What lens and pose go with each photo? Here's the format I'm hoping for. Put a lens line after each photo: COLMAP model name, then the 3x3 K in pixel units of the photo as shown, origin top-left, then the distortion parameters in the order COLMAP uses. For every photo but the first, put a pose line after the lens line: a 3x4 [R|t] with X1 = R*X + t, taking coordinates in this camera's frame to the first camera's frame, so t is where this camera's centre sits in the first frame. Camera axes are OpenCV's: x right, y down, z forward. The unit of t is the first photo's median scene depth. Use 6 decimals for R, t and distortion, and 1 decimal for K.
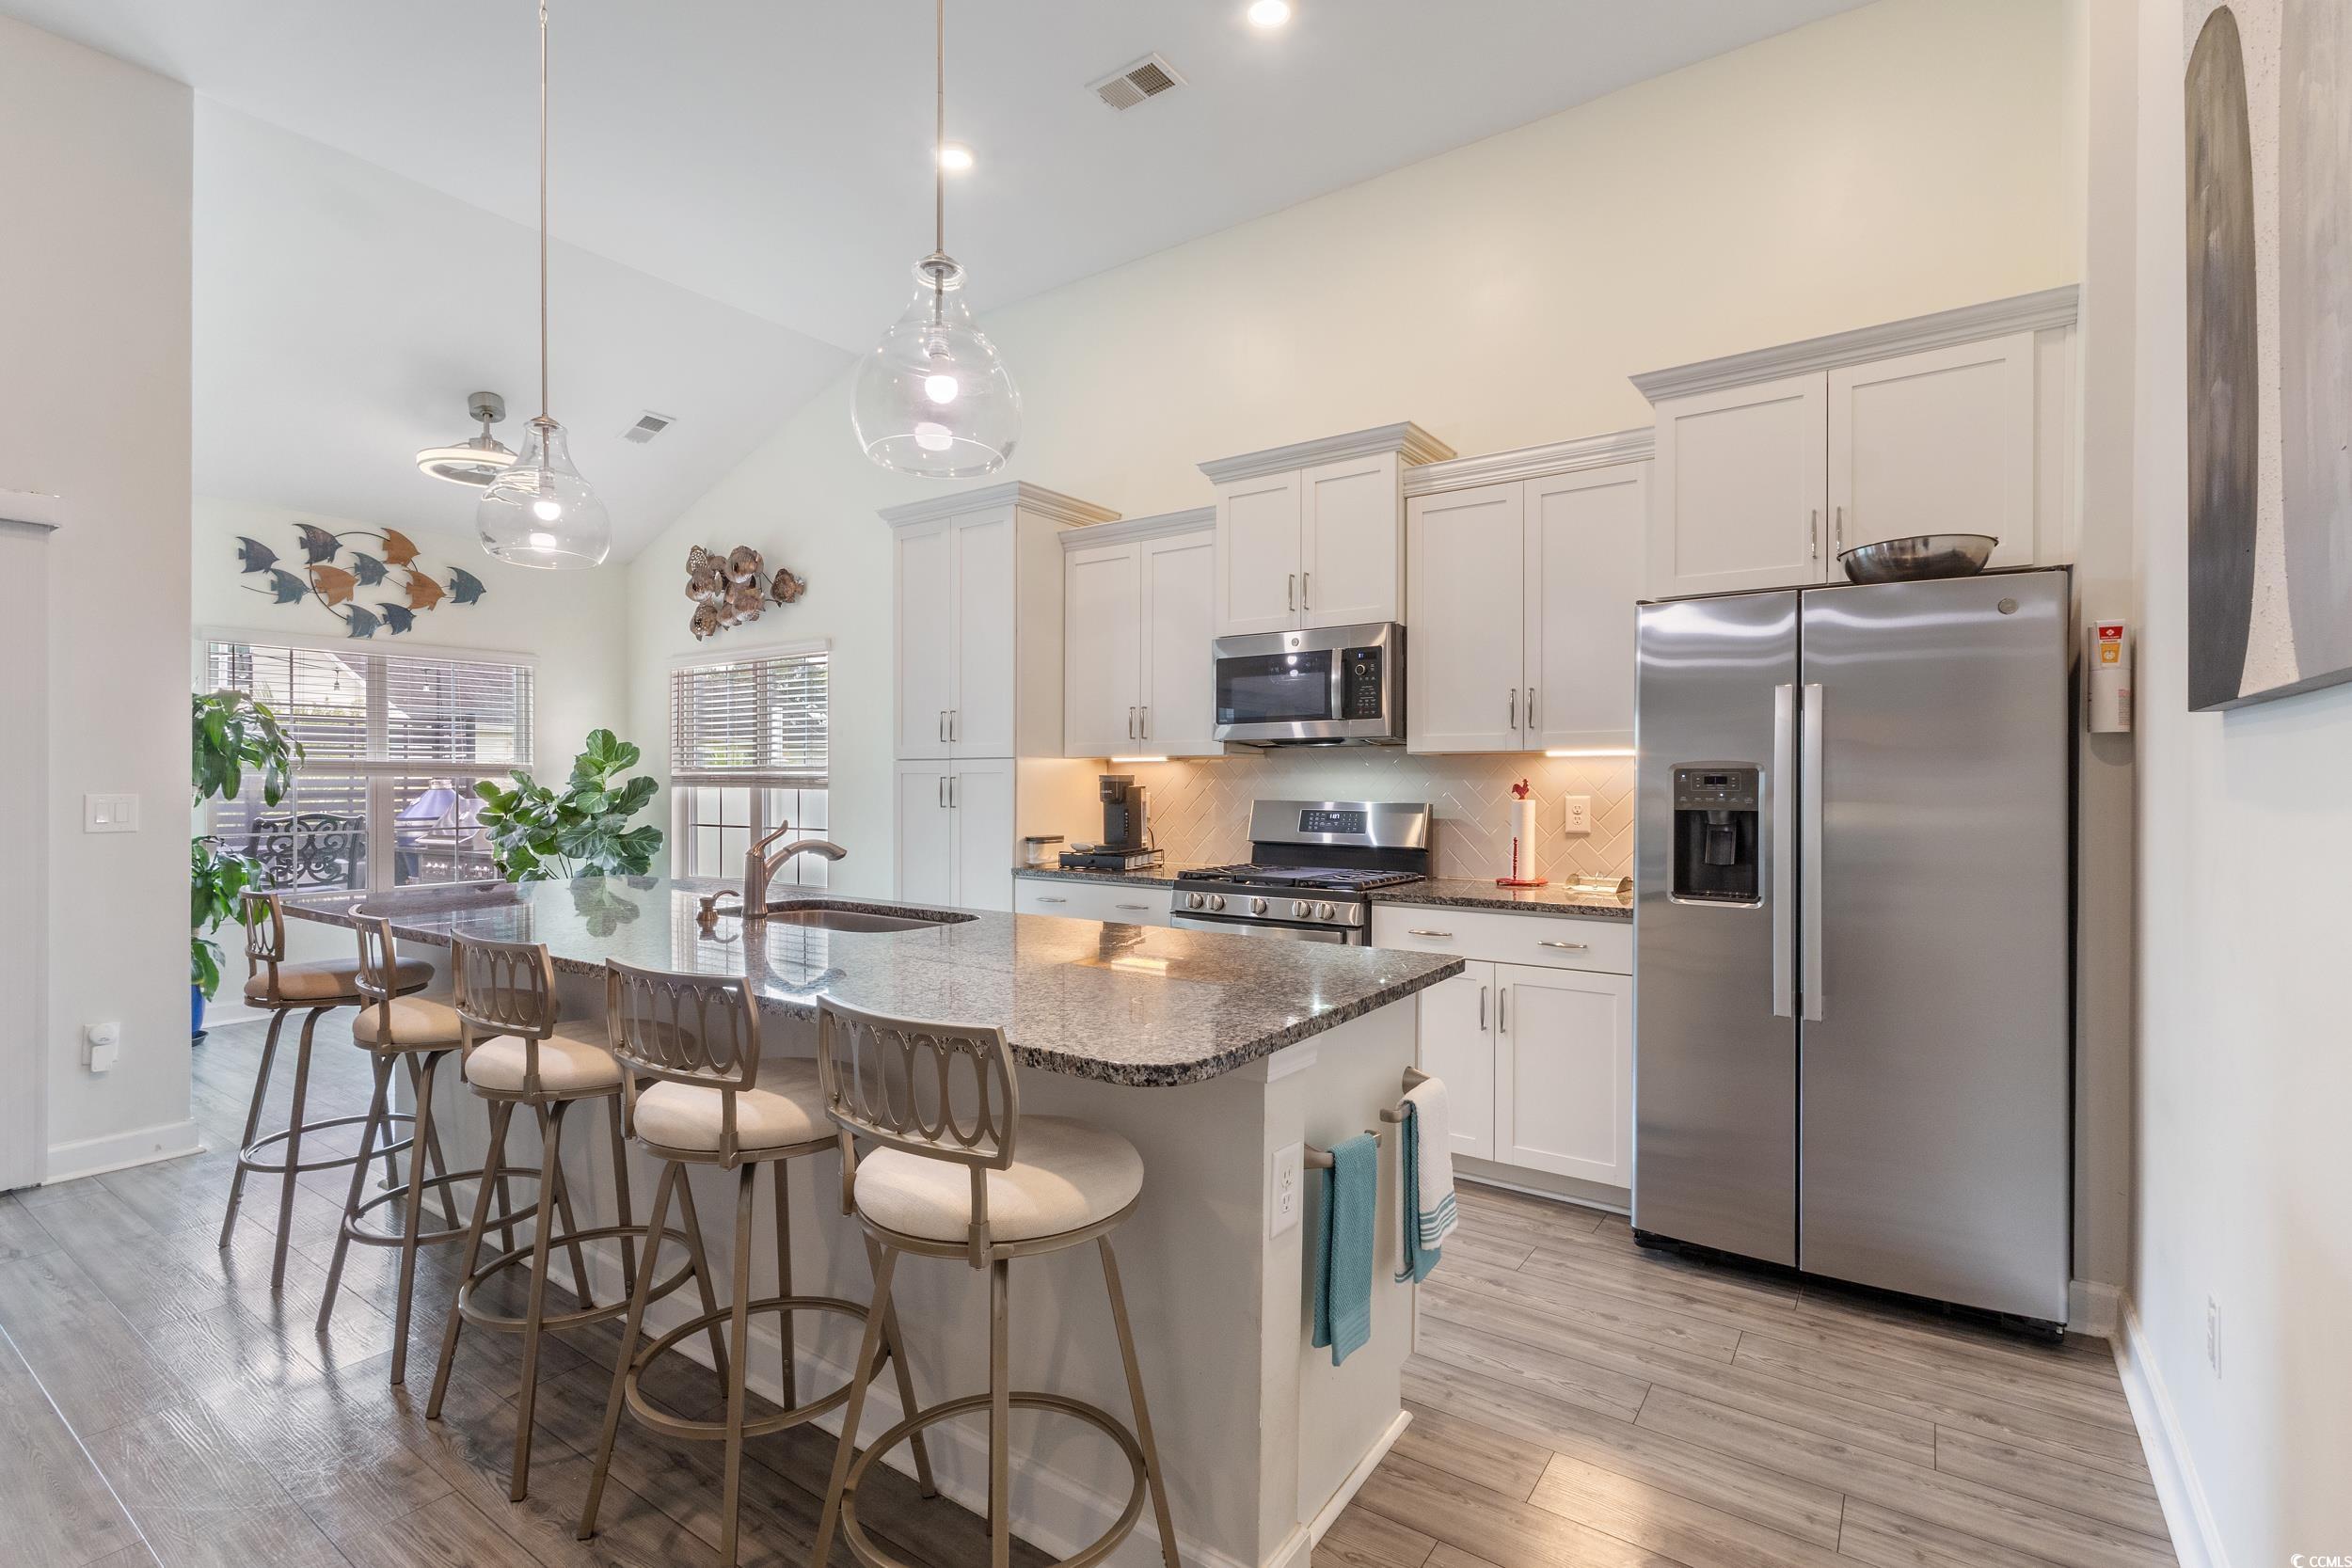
lens RADIAL K [[1088.1, 0, 1163.2], [0, 1088.1, 782.4], [0, 0, 1]] dist [0.008111, -0.003266]
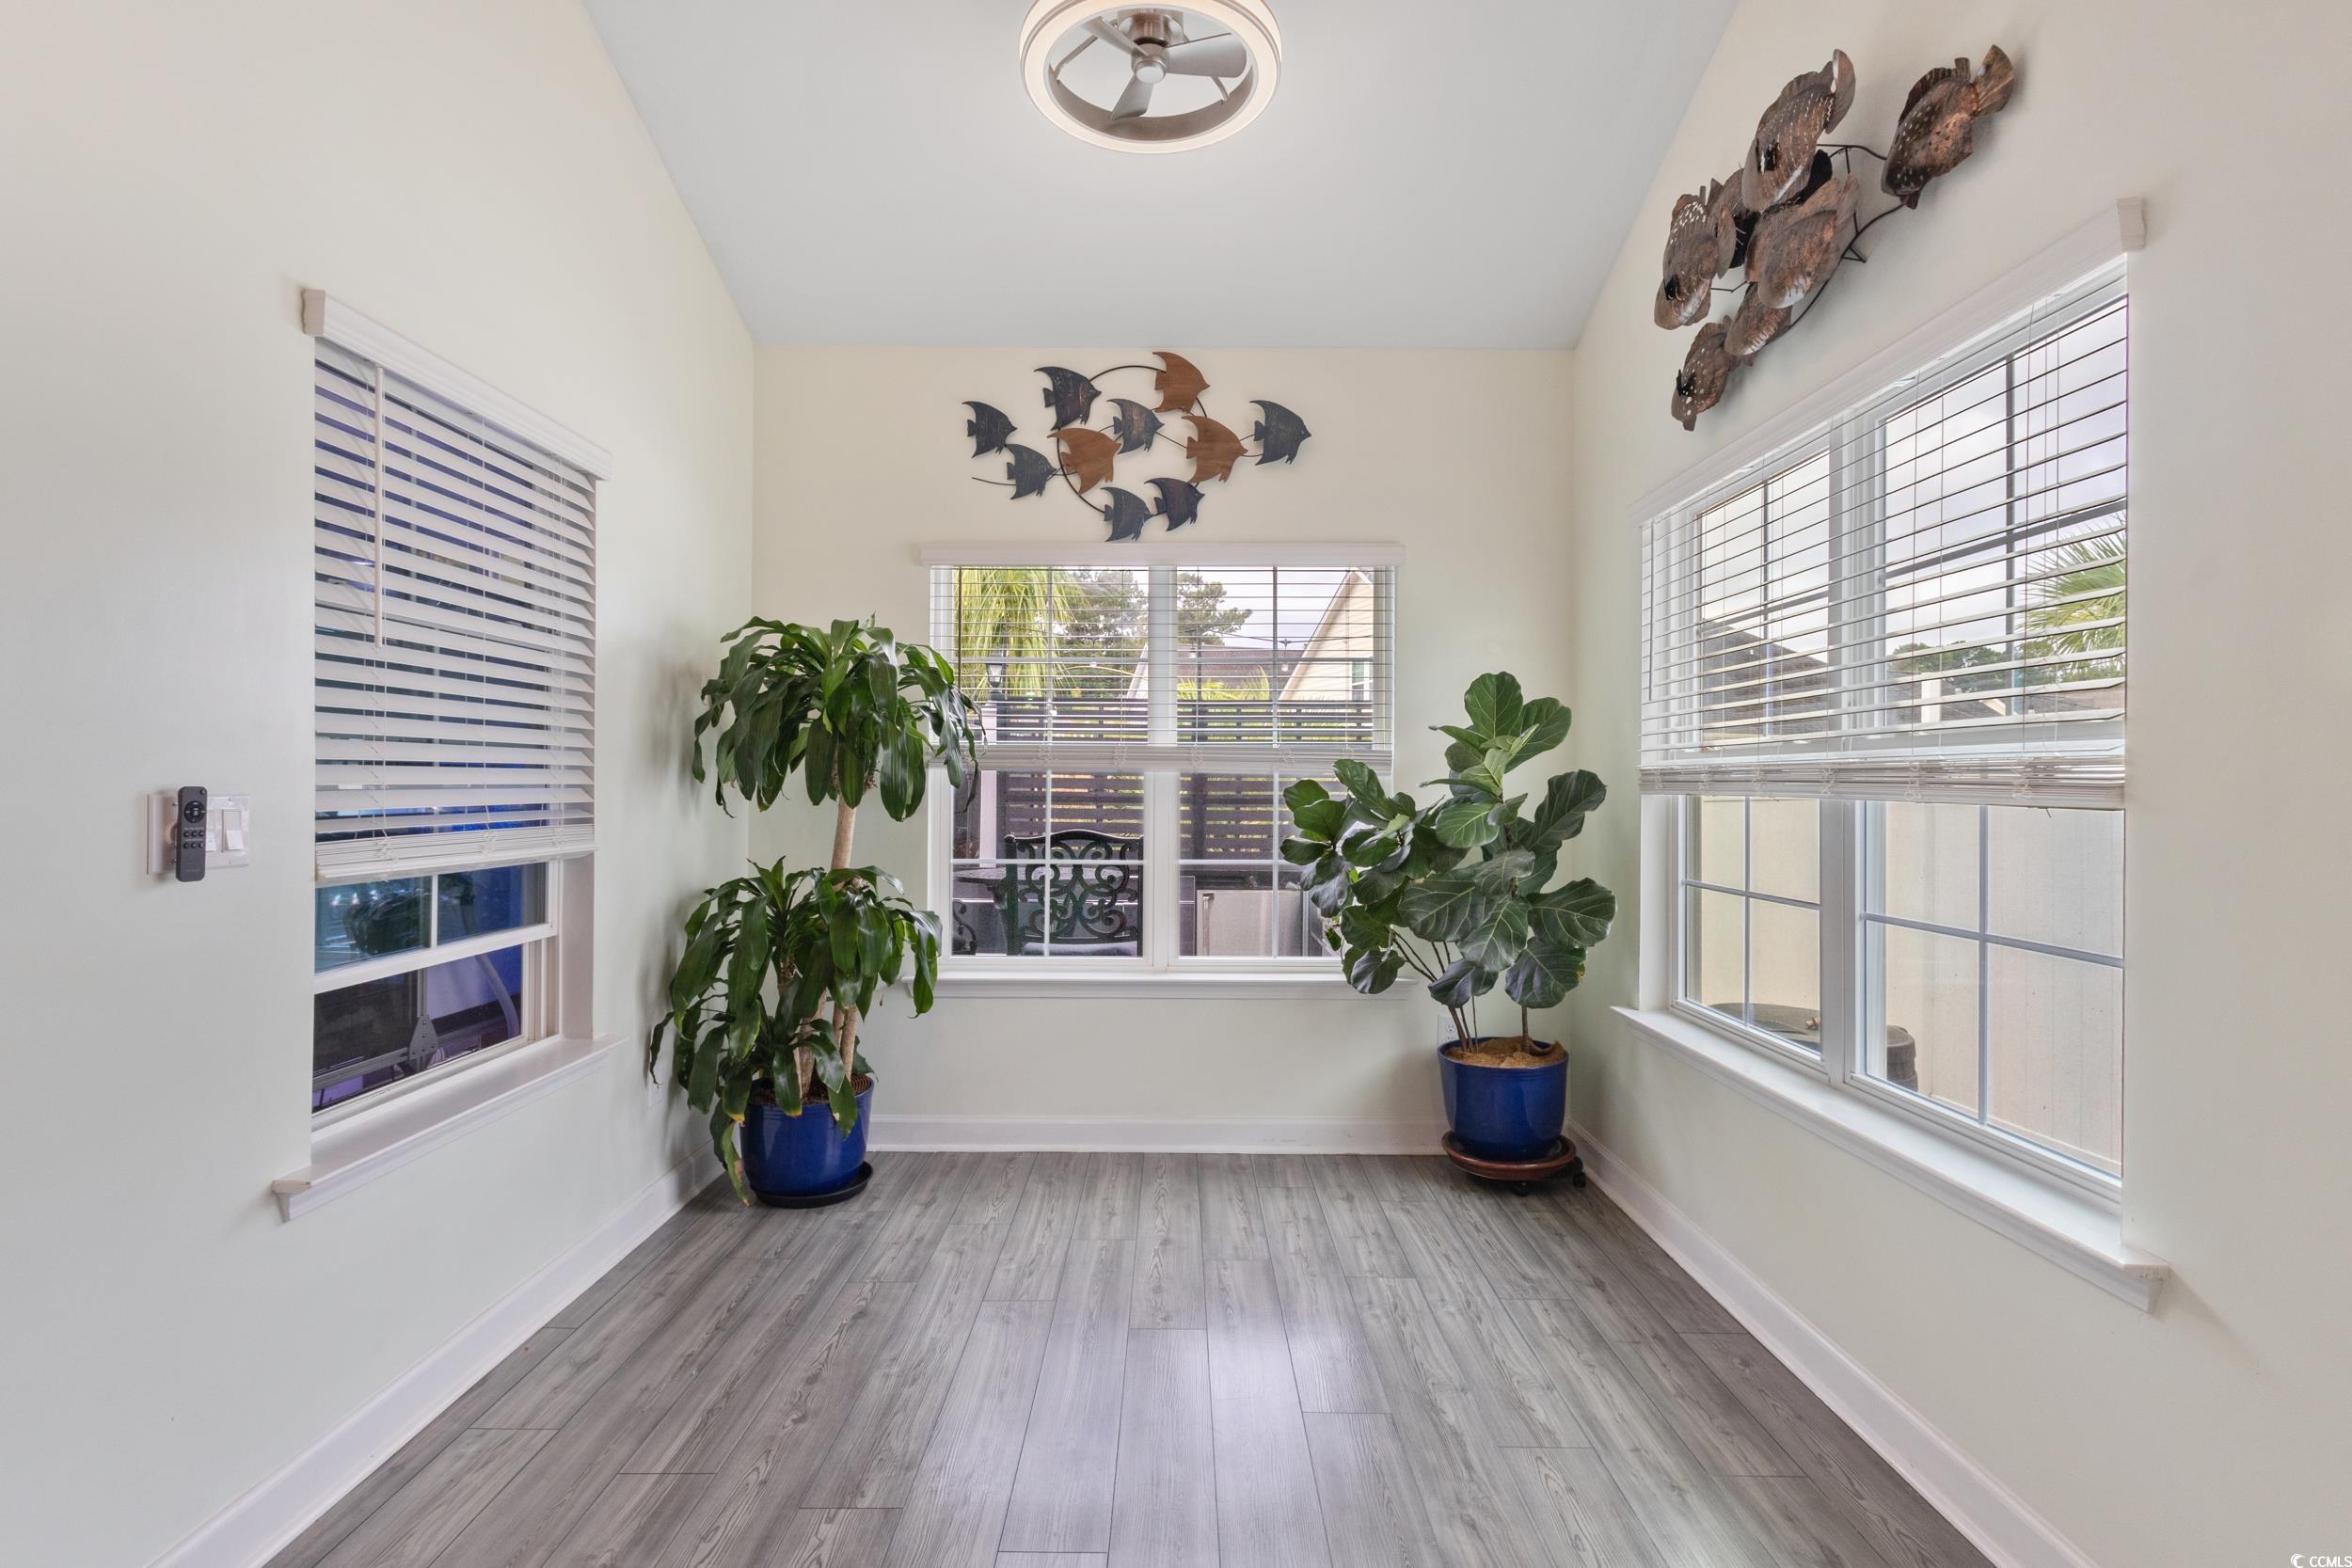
lens RADIAL K [[1088.1, 0, 1169.1], [0, 1088.1, 780.9], [0, 0, 1]] dist [0.008111, -0.003266]
pose [[0.572139, 0.000352, -0.820157, -0.307847], [-0.009361, 0.999938, -0.006101, 0.004510], [0.820104, 0.011168, 0.572106, 0.915219]]
